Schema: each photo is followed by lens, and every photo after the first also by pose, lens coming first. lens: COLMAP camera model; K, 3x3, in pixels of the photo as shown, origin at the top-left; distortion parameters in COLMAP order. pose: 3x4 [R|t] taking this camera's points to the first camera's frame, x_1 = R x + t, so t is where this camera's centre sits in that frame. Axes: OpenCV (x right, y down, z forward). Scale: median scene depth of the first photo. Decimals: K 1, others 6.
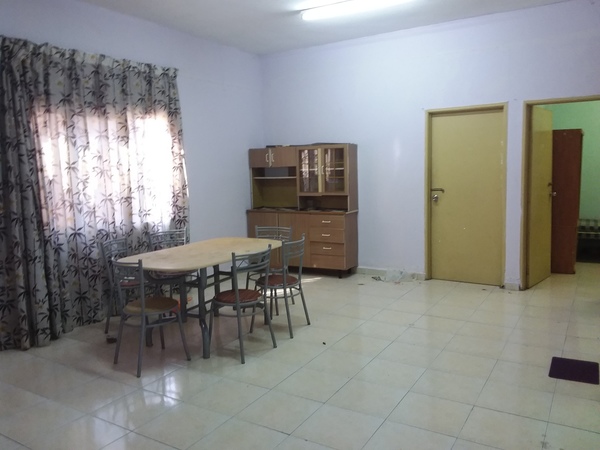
lens RADIAL K [[474.1, 0, 300.0], [0, 474.1, 225.0], [0, 0, 1]] dist [0.072551, -0.134731]
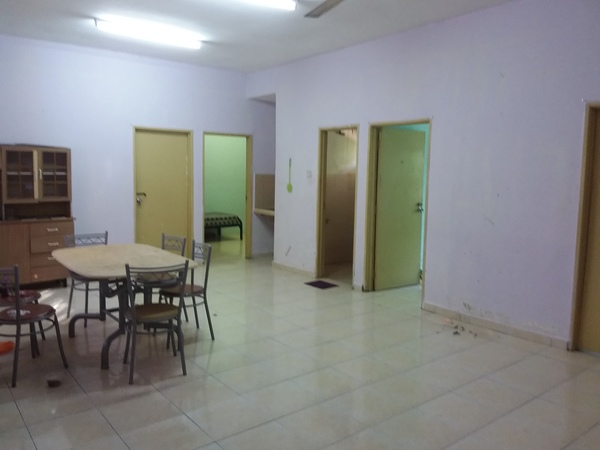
lens RADIAL K [[474.1, 0, 300.0], [0, 474.1, 225.0], [0, 0, 1]] dist [0.072551, -0.134731]
pose [[0.346722, -0.071535, 0.935236, -0.798115], [0.090039, 0.995021, 0.042728, -0.015512], [-0.933636, 0.069393, 0.351437, 0.260273]]
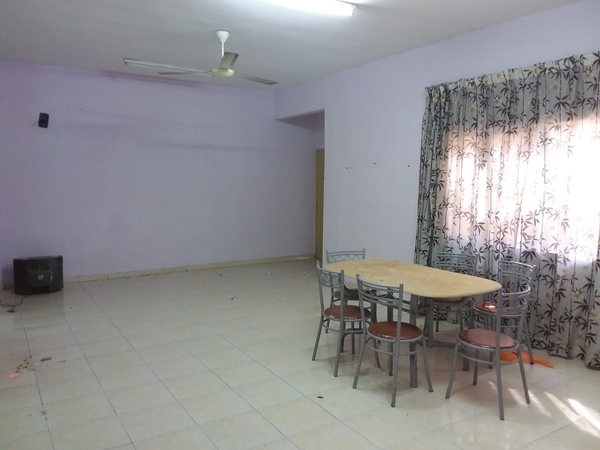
lens RADIAL K [[474.1, 0, 300.0], [0, 474.1, 225.0], [0, 0, 1]] dist [0.072551, -0.134731]
pose [[-0.442572, 0.110723, -0.889871, 0.612399], [-0.110532, 0.978045, 0.176666, -0.154065], [0.889895, 0.176547, -0.420617, 0.979119]]
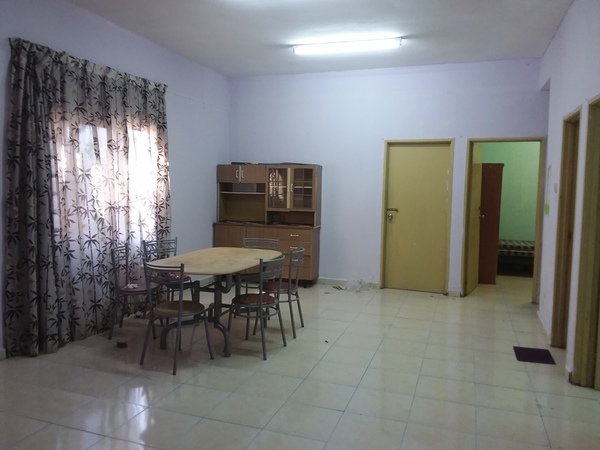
lens RADIAL K [[474.1, 0, 300.0], [0, 474.1, 225.0], [0, 0, 1]] dist [0.072551, -0.134731]
pose [[0.975504, 0.027362, 0.218275, -0.205388], [-0.019128, 0.999027, -0.039750, 0.014701], [-0.219150, 0.034601, 0.975077, -0.073349]]
